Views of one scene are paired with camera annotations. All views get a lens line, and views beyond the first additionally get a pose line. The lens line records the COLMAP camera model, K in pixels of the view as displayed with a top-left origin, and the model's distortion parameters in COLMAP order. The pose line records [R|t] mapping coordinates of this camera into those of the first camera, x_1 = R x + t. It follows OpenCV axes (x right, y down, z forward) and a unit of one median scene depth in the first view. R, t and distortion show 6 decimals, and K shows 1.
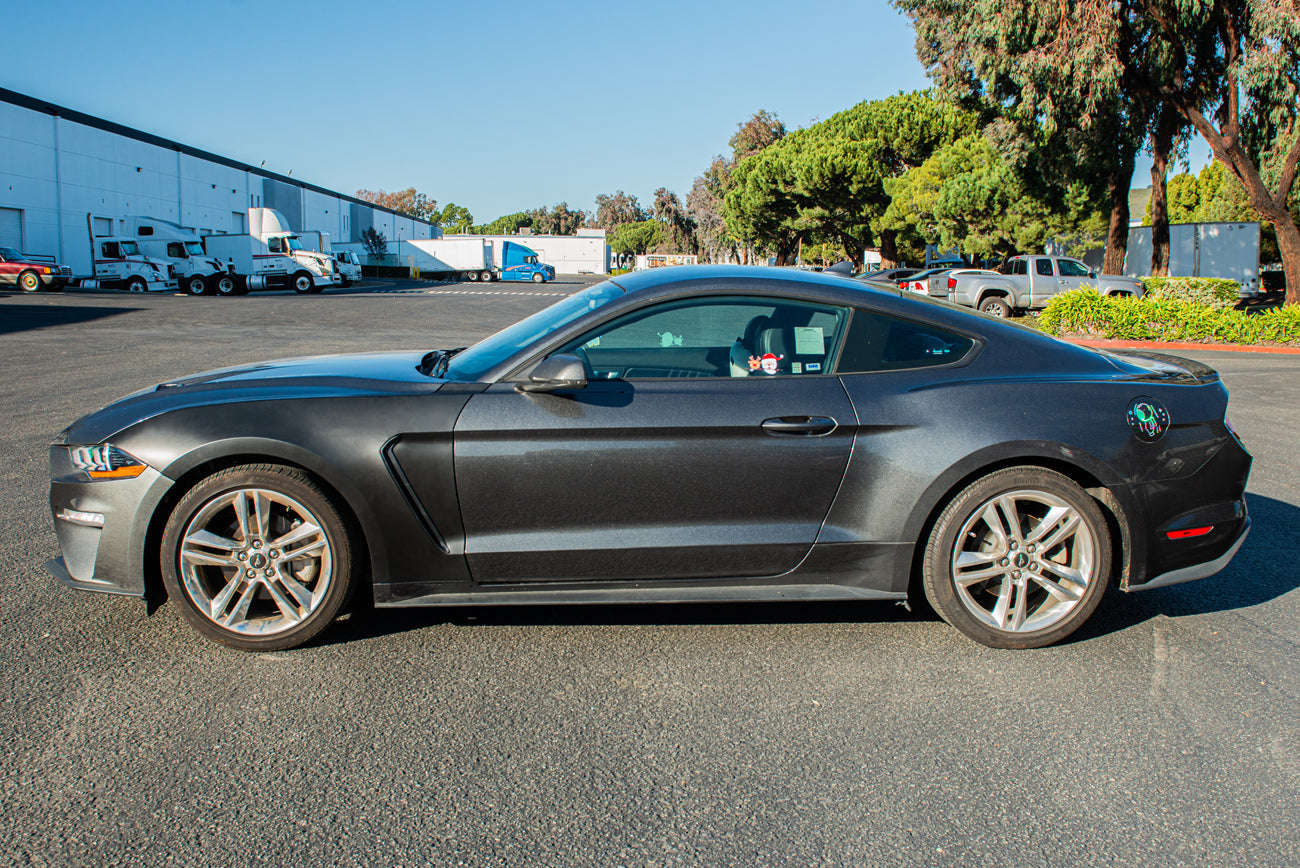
lens RADIAL K [[1226.4, 0, 626.3], [0, 1226.4, 454.8], [0, 0, 1]] dist [-0.039189, -0.021908]
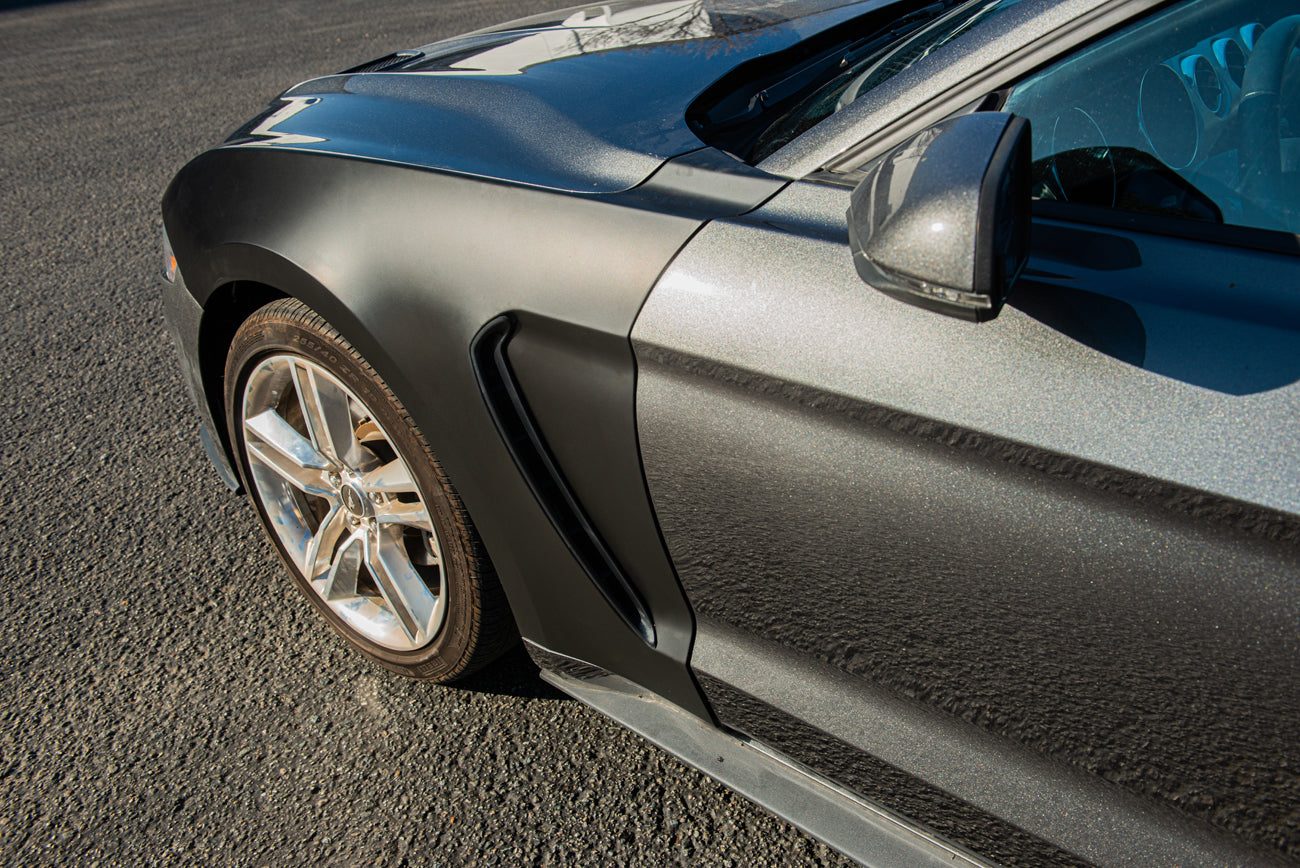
lens RADIAL K [[1150.3, 0, 653.9], [0, 1150.3, 432.4], [0, 0, 1]] dist [0.006572, -0.001044]
pose [[0.714601, 0.279709, -0.641177, 0.050398], [-0.028691, 0.927528, 0.372651, -0.098749], [0.698944, -0.247900, 0.670838, 0.761768]]
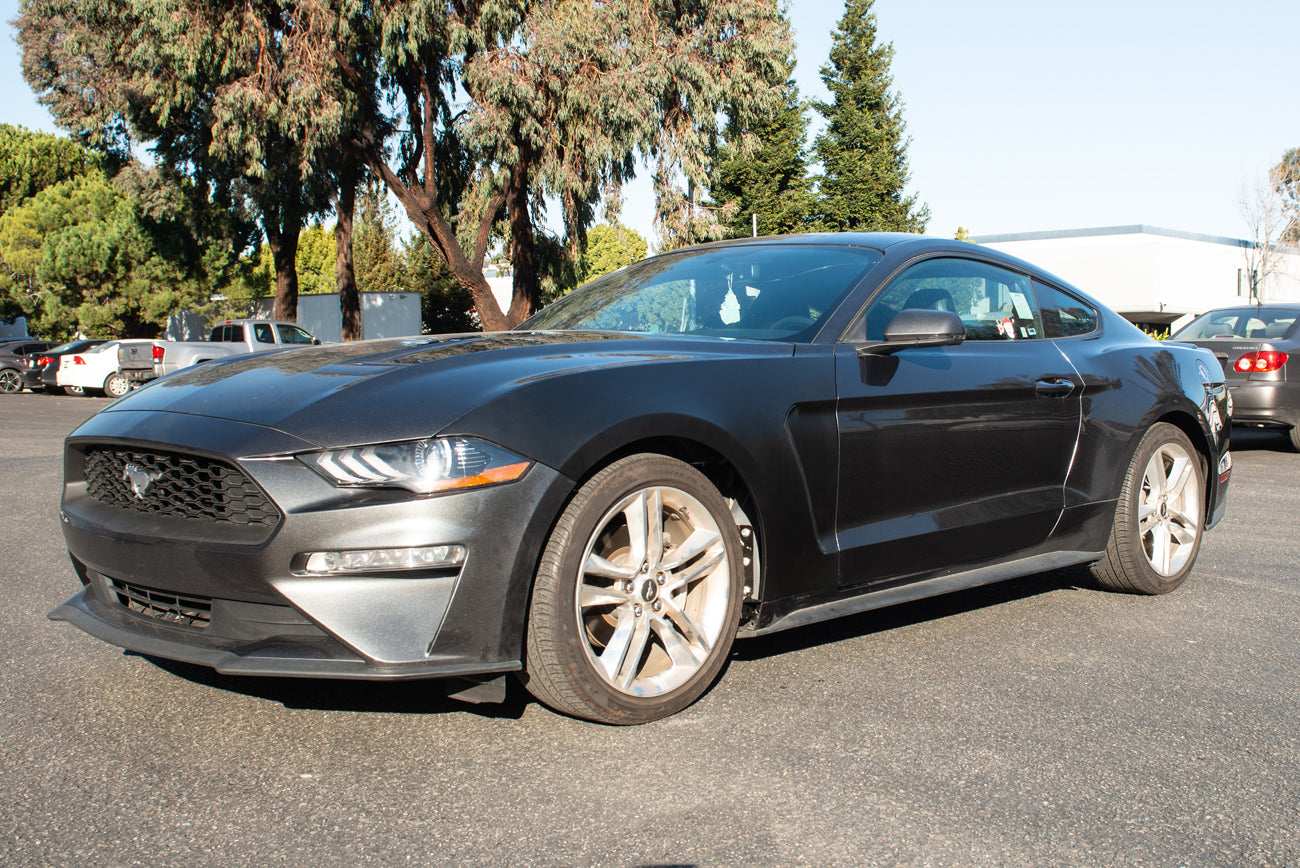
lens RADIAL K [[1433.2, 0, 795.8], [0, 1433.2, 429.4], [0, 0, 1]] dist [-0.037371, -0.026210]
pose [[0.694980, -0.040201, 0.717905, -0.802062], [0.111286, 0.992419, -0.052160, 0.044994], [-0.710365, 0.116143, 0.694184, 0.336982]]
